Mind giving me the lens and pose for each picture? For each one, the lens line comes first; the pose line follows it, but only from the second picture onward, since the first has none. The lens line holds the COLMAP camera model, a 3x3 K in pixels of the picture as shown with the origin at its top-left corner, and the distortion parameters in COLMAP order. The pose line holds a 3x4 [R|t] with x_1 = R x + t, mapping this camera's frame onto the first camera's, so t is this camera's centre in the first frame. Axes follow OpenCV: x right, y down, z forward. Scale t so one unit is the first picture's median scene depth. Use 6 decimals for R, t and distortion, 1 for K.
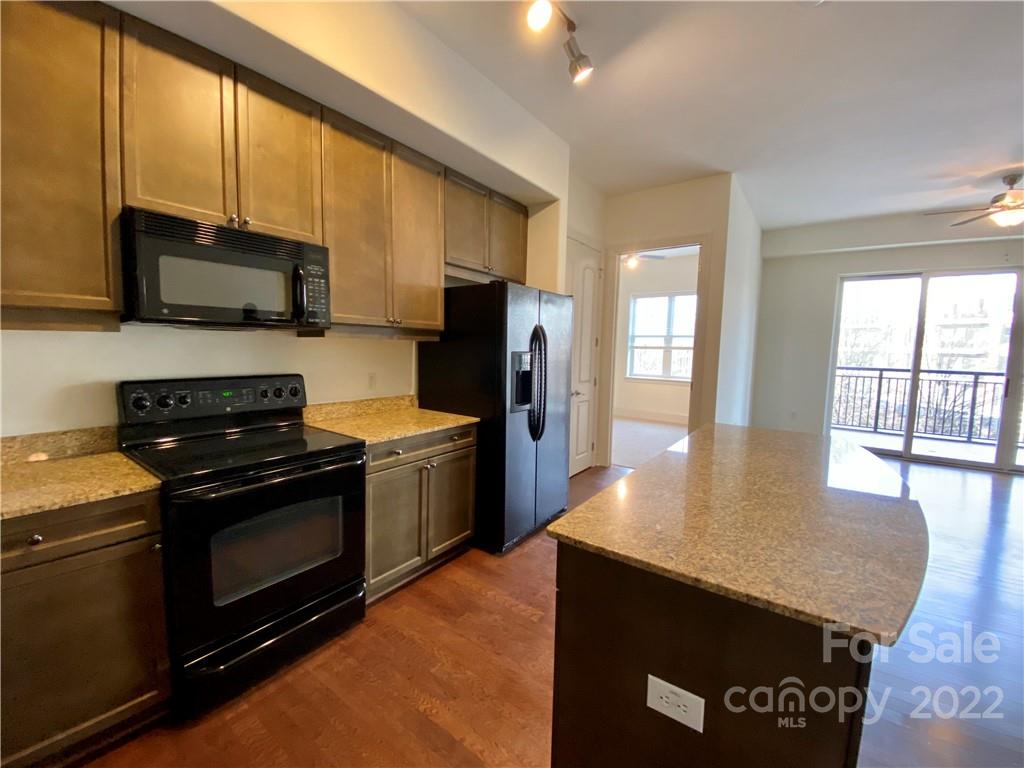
lens RADIAL K [[411.9, 0, 512.0], [0, 411.9, 384.0], [0, 0, 1]] dist [0.015920, -0.017681]
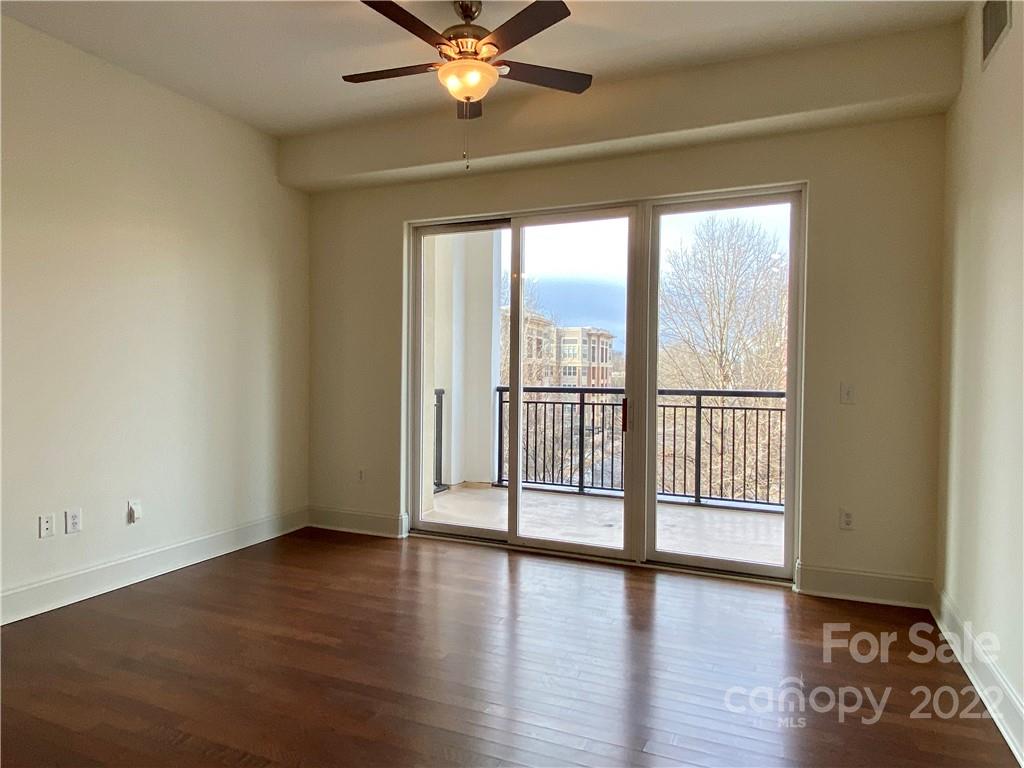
lens RADIAL K [[629.8, 0, 514.7], [0, 629.8, 381.0], [0, 0, 1]] dist [0.039542, -0.000070]
pose [[0.975308, -0.014803, 0.220350, 1.485733], [0.031440, 0.996895, -0.072187, 0.038447], [-0.218598, 0.077332, 0.972746, 0.283378]]
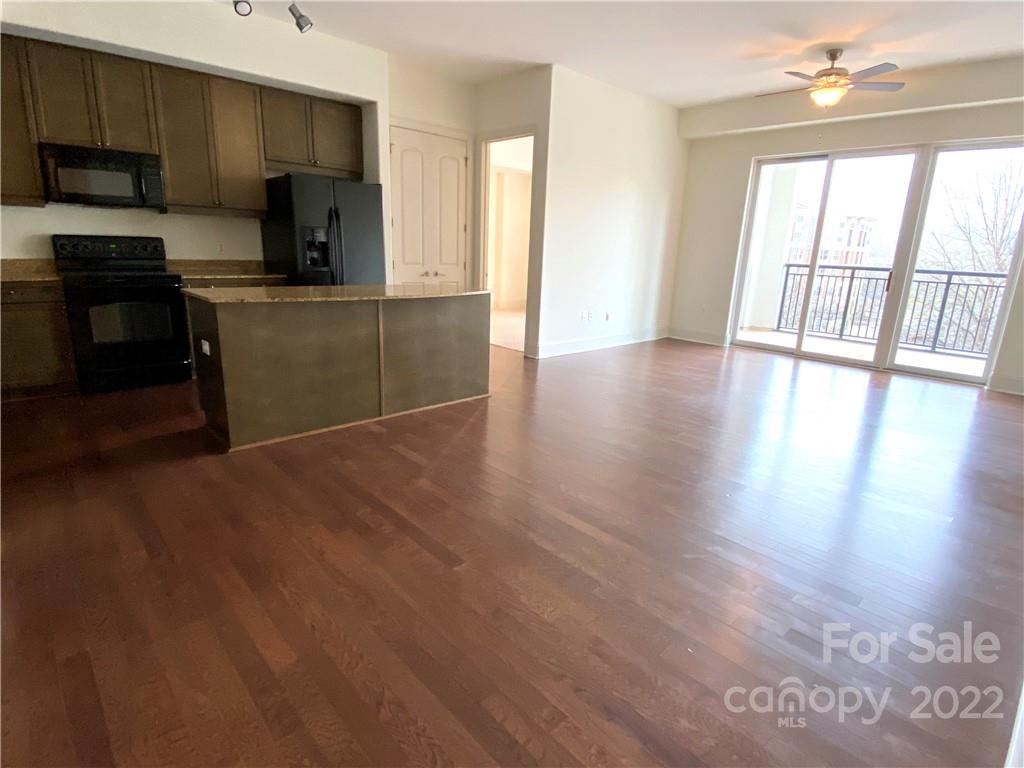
lens RADIAL K [[526.9, 0, 519.4], [0, 526.9, 383.4], [0, 0, 1]] dist [0.039834, -0.038815]
pose [[0.981759, 0.062862, -0.179437, 1.039812], [-0.034173, 0.986734, 0.158710, 0.131086], [0.187034, -0.149683, 0.970883, -0.681247]]
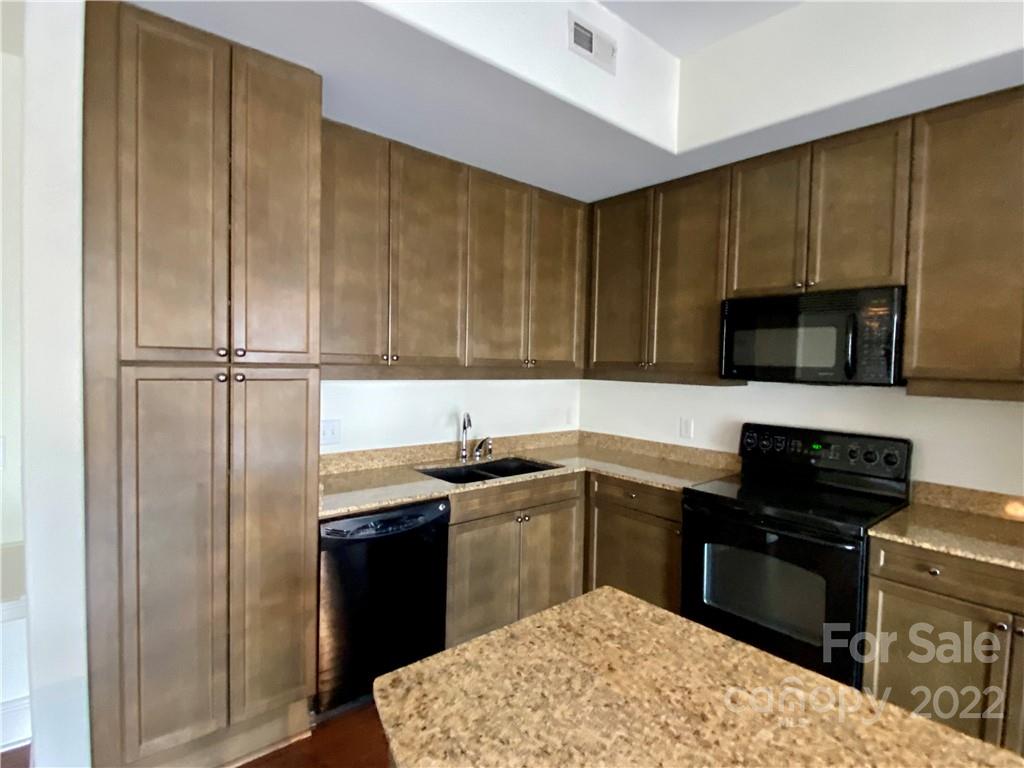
lens RADIAL K [[526.9, 0, 519.4], [0, 526.9, 383.4], [0, 0, 1]] dist [0.039834, -0.038815]
pose [[-0.213514, 0.009316, -0.976896, 0.553992], [-0.119009, 0.992259, 0.035474, -0.066659], [0.969664, 0.123834, -0.210753, 0.391754]]
